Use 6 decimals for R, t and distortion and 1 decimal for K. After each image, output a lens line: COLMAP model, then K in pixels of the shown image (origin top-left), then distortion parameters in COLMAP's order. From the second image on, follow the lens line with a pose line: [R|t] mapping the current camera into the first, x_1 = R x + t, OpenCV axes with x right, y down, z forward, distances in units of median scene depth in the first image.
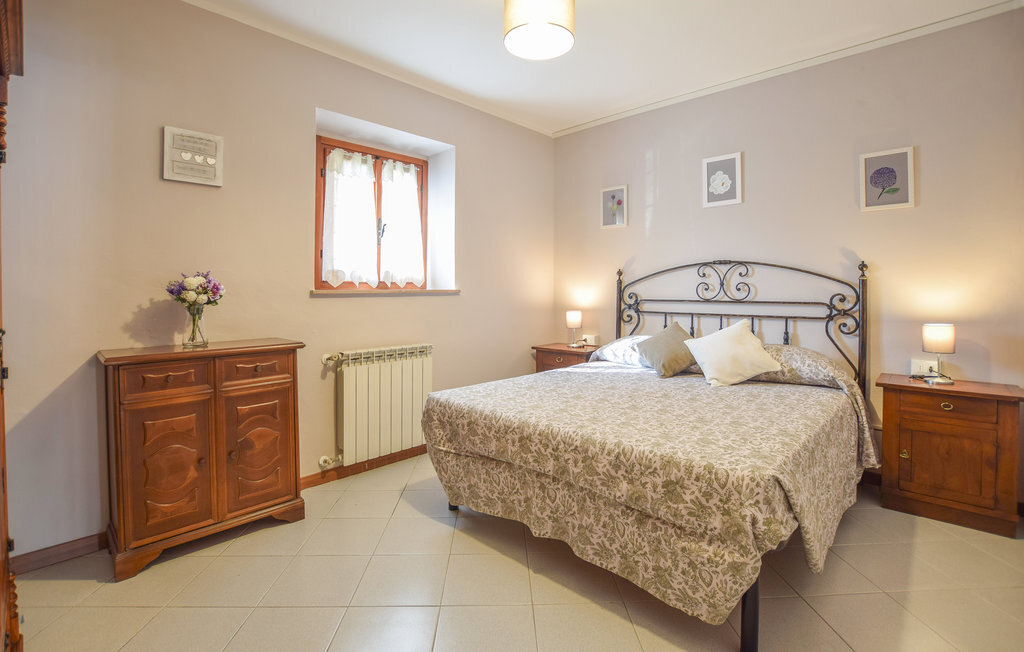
lens RADIAL K [[468.6, 0, 515.2], [0, 468.6, 284.4], [0, 0, 1]] dist [-0.027745, 0.000049]
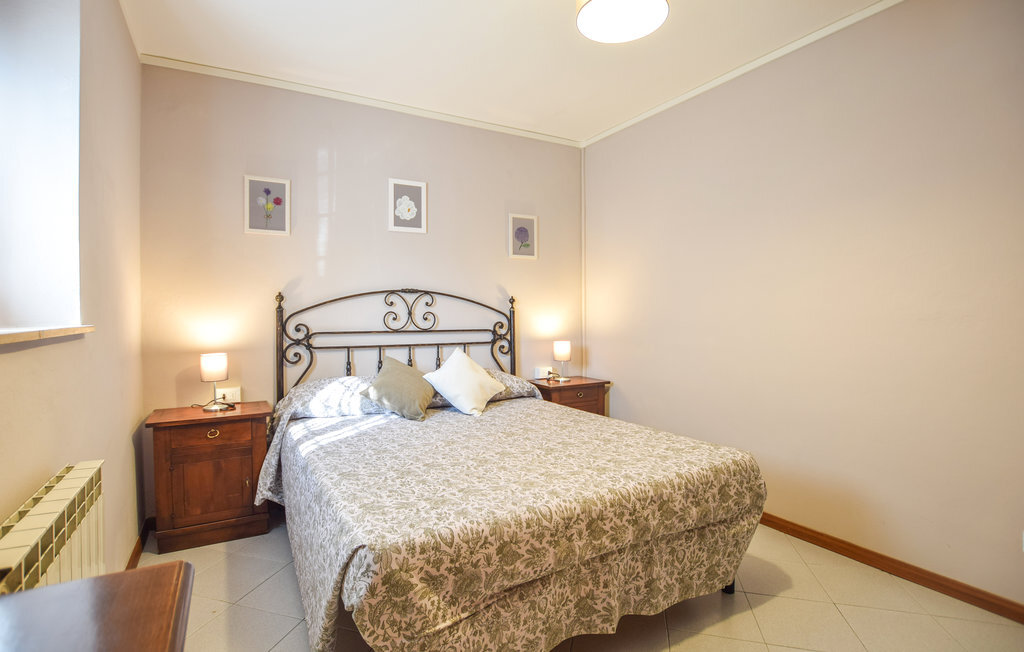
lens RADIAL K [[475.8, 0, 487.9], [0, 475.8, 311.9], [0, 0, 1]] dist [-0.027551, 0.000069]
pose [[0.318740, 0.001382, 0.947841, -0.467458], [-0.008859, 0.999960, 0.001521, -0.007110], [-0.947801, -0.008881, 0.318739, 0.560699]]
